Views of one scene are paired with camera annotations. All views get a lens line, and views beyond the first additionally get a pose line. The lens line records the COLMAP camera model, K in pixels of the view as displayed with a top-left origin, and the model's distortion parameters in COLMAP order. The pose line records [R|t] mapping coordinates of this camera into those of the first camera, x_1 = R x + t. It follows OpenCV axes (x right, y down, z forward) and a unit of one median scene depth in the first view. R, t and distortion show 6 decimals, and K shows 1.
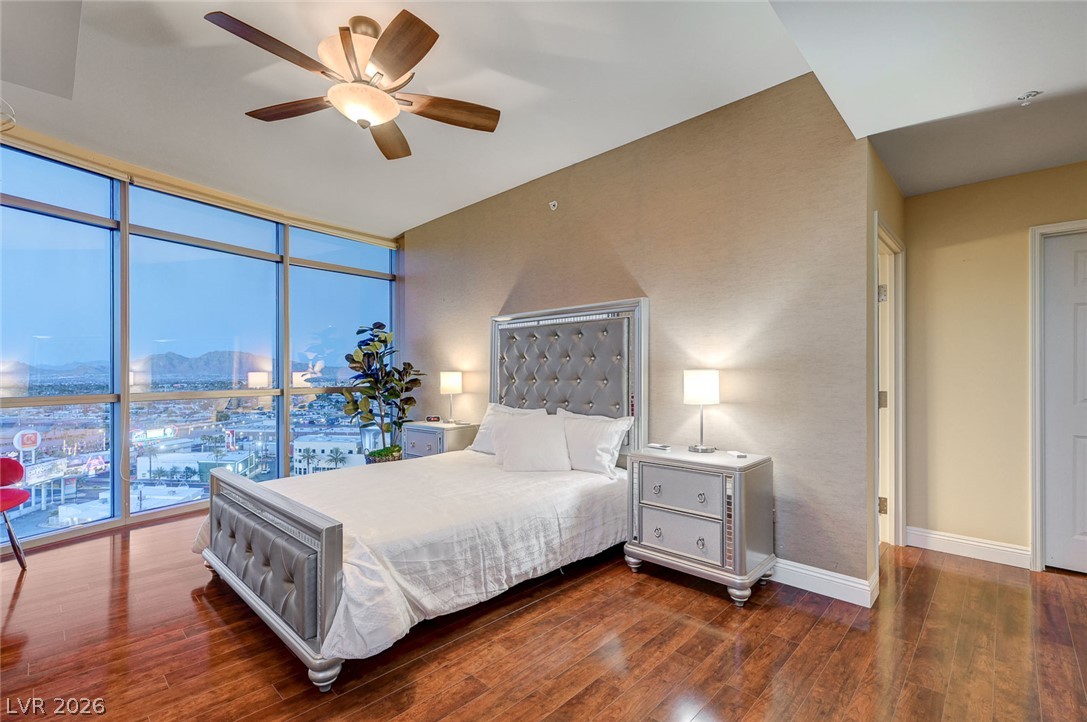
lens RADIAL K [[491.7, 0, 541.6], [0, 491.7, 370.9], [0, 0, 1]] dist [-0.000209, 0.000221]
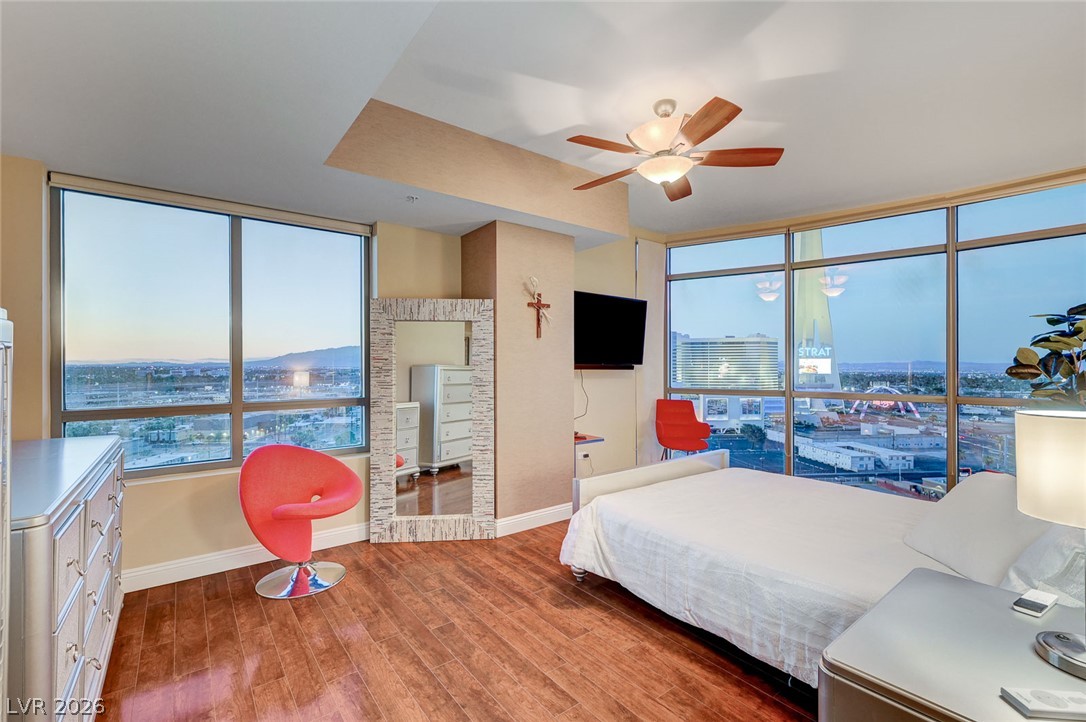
lens RADIAL K [[479.9, 0, 543.0], [0, 479.9, 361.0], [0, 0, 1]] dist [0.002171, 0.000009]
pose [[-0.154511, -0.002978, -0.987987, 0.872430], [0.000800, 0.999995, -0.003139, -0.047752], [0.987991, -0.001275, -0.154508, 0.868740]]
